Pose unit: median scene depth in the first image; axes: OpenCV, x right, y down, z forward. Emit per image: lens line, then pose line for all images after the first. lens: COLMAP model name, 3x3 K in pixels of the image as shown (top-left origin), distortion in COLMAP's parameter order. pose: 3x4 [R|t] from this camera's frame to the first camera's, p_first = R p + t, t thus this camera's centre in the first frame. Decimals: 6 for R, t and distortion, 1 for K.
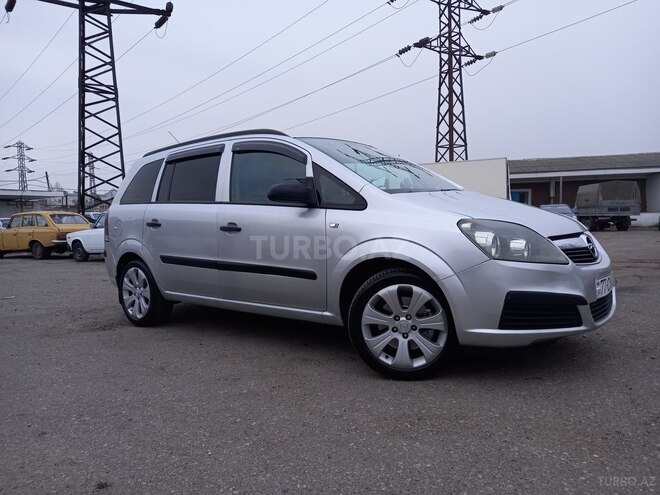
lens RADIAL K [[483.8, 0, 330.0], [0, 483.8, 247.5], [0, 0, 1]] dist [0.068308, -0.060473]
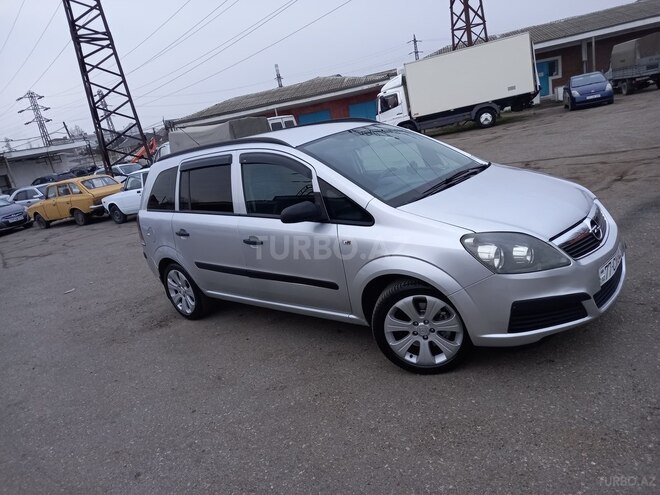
lens RADIAL K [[484.7, 0, 330.1], [0, 484.7, 243.1], [0, 0, 1]] dist [0.068649, -0.055797]
pose [[0.985220, -0.149072, -0.084369, 0.060459], [0.163204, 0.966497, 0.198113, -0.254154], [0.052010, -0.208954, 0.976541, -0.043619]]
